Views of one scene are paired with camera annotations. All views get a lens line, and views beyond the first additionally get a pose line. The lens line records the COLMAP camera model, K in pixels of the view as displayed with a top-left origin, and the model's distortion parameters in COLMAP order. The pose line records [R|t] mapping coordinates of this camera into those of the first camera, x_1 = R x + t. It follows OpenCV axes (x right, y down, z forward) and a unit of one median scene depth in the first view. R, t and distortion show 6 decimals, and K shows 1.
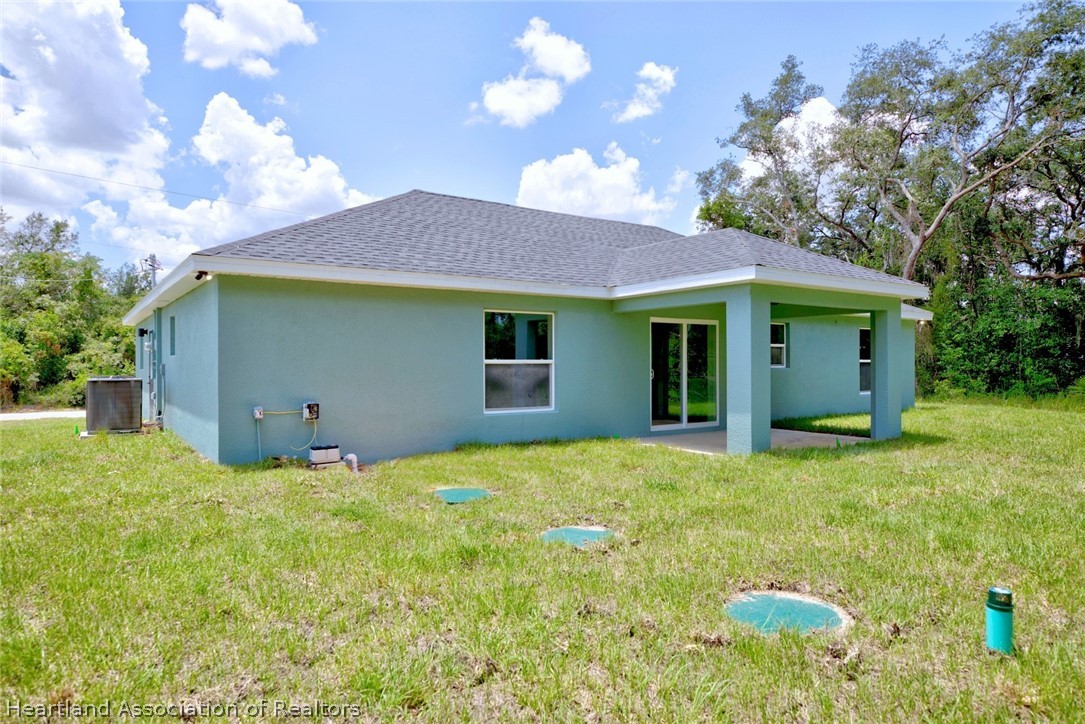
lens RADIAL K [[753.3, 0, 542.5], [0, 753.3, 362.0], [0, 0, 1]] dist [-0.005123, -0.001773]
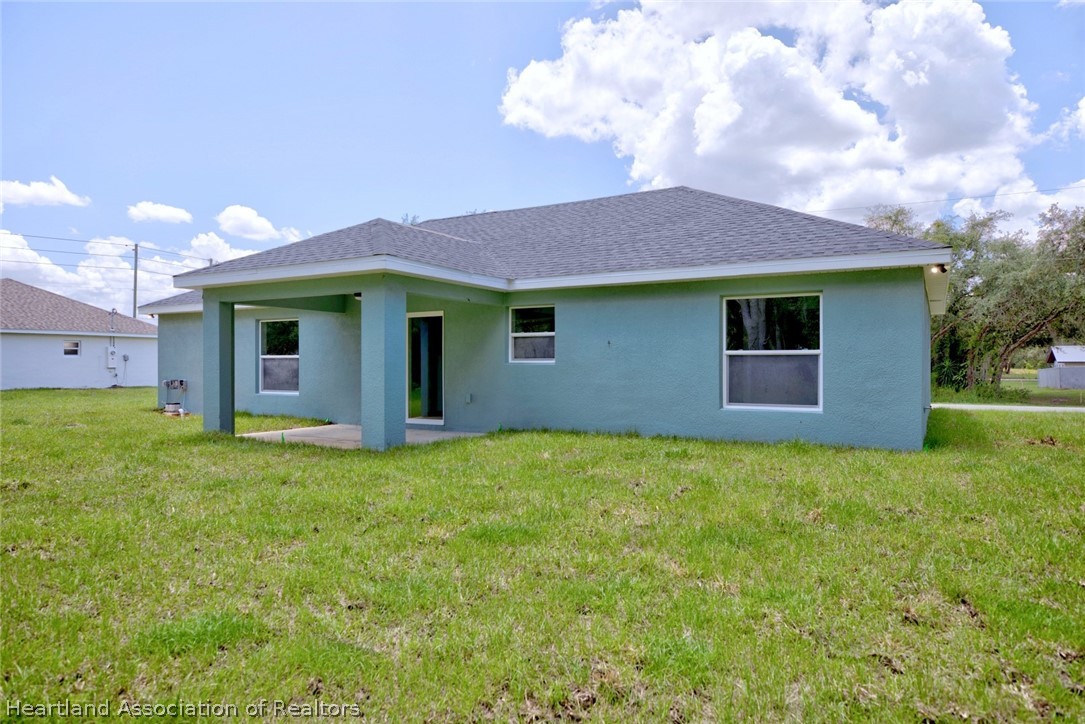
lens RADIAL K [[753.3, 0, 542.5], [0, 753.3, 362.0], [0, 0, 1]] dist [-0.005123, -0.001773]
pose [[0.499958, -0.009942, -0.865993, 0.608860], [0.014854, 0.999885, -0.002903, 0.008964], [0.865922, -0.011412, 0.500048, 0.346541]]
